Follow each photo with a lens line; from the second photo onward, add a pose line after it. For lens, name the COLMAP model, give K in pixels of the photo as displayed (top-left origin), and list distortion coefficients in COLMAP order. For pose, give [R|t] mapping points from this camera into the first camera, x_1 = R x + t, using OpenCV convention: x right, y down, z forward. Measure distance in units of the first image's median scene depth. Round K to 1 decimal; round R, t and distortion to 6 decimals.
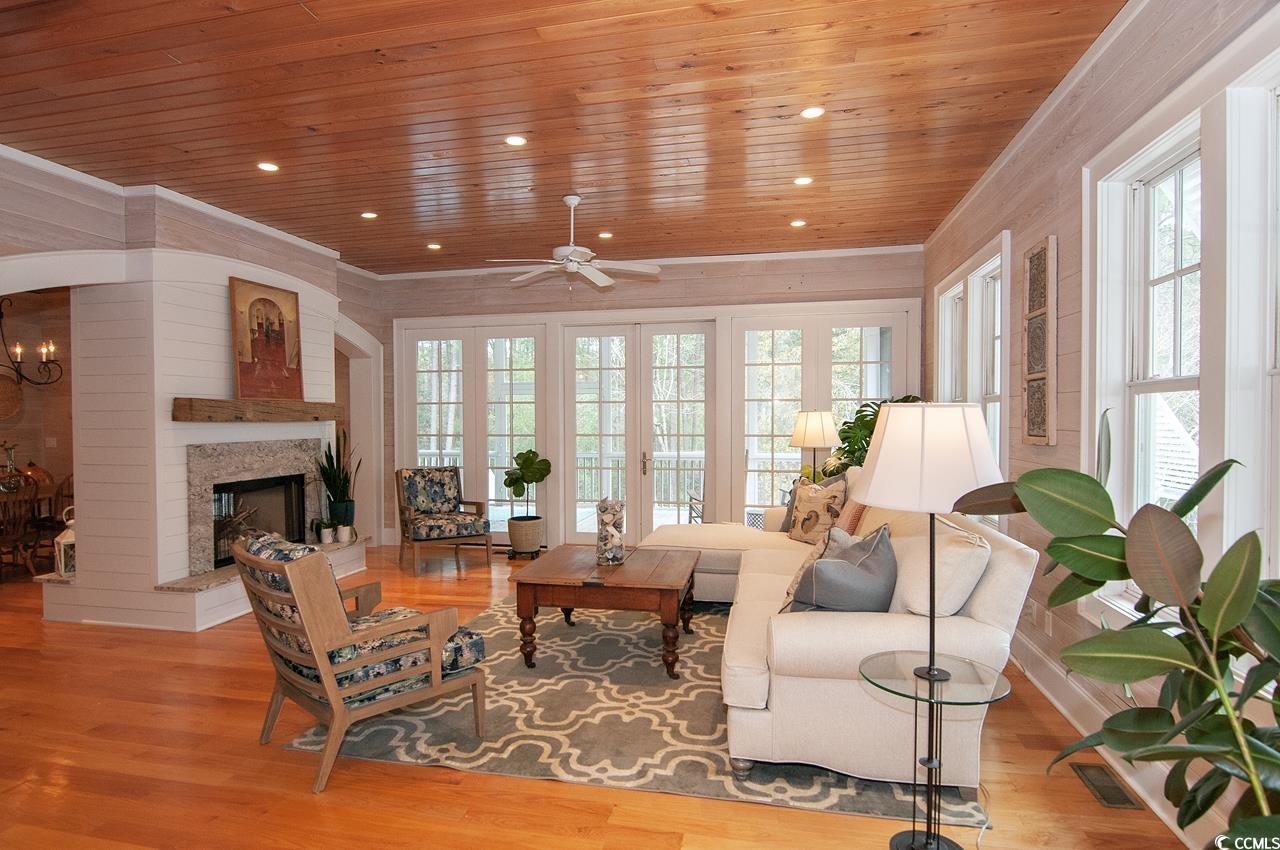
lens RADIAL K [[704.9, 0, 625.2], [0, 704.9, 432.9], [0, 0, 1]] dist [0.001599, 0.000017]
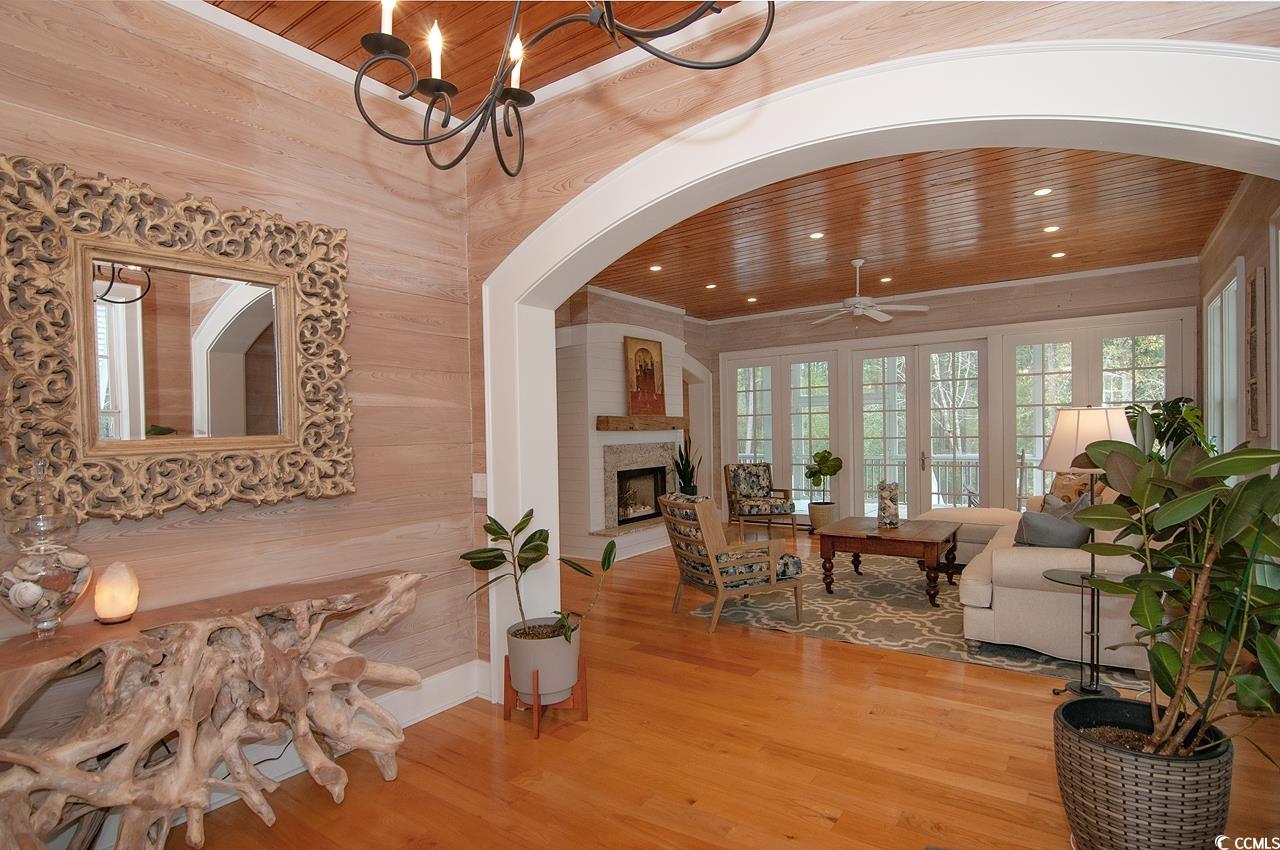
lens RADIAL K [[662.5, 0, 637.7], [0, 662.5, 447.2], [0, 0, 1]] dist [-0.018986, -0.000780]
pose [[0.919947, -0.006576, -0.391989, 0.031045], [0.009559, 0.999938, 0.005660, 0.013103], [0.391927, -0.008954, 0.919953, -0.334070]]
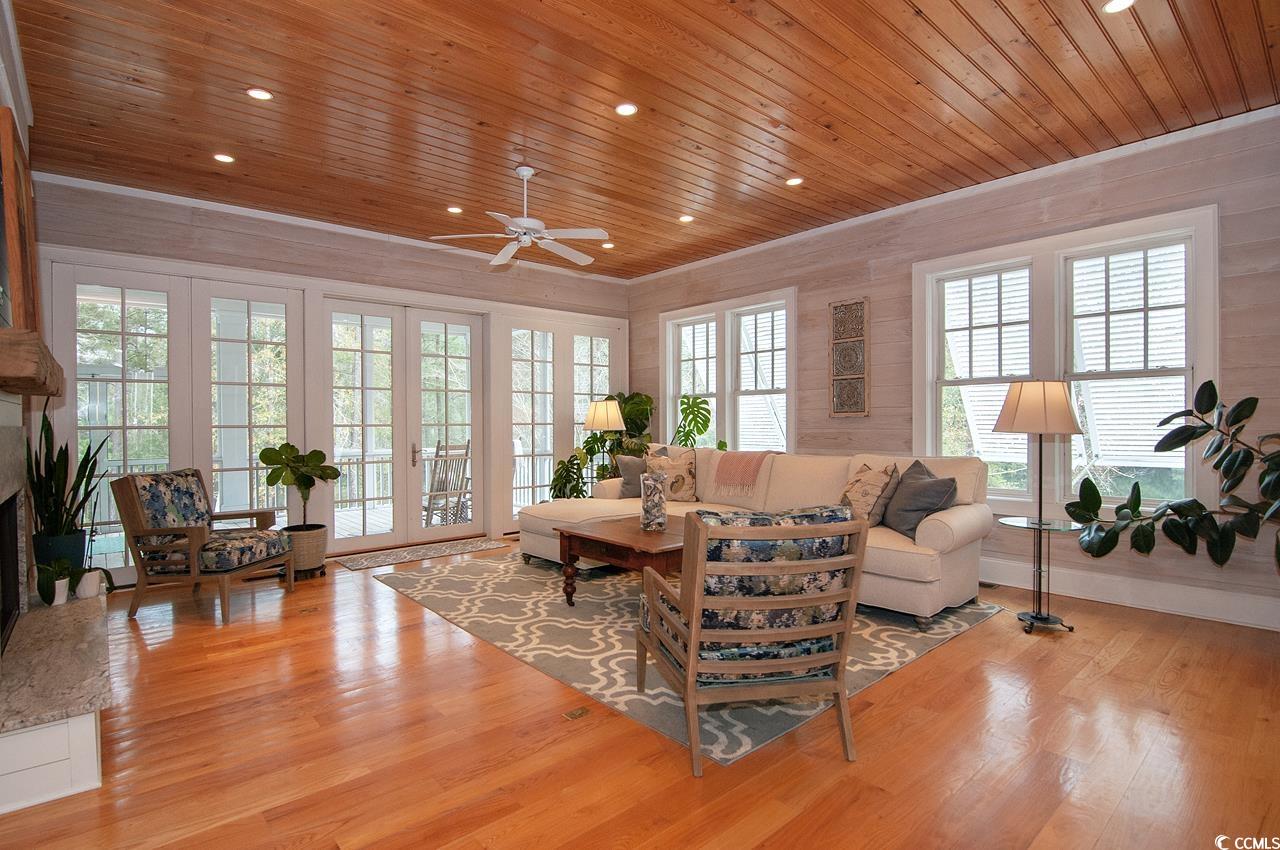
lens RADIAL K [[616.5, 0, 635.6], [0, 616.5, 434.0], [0, 0, 1]] dist [0.000019, -0.009667]
pose [[0.597980, -0.015034, 0.801370, -0.677285], [0.024662, 0.999696, 0.000352, 0.032950], [-0.801132, 0.019553, 0.598169, 0.386431]]
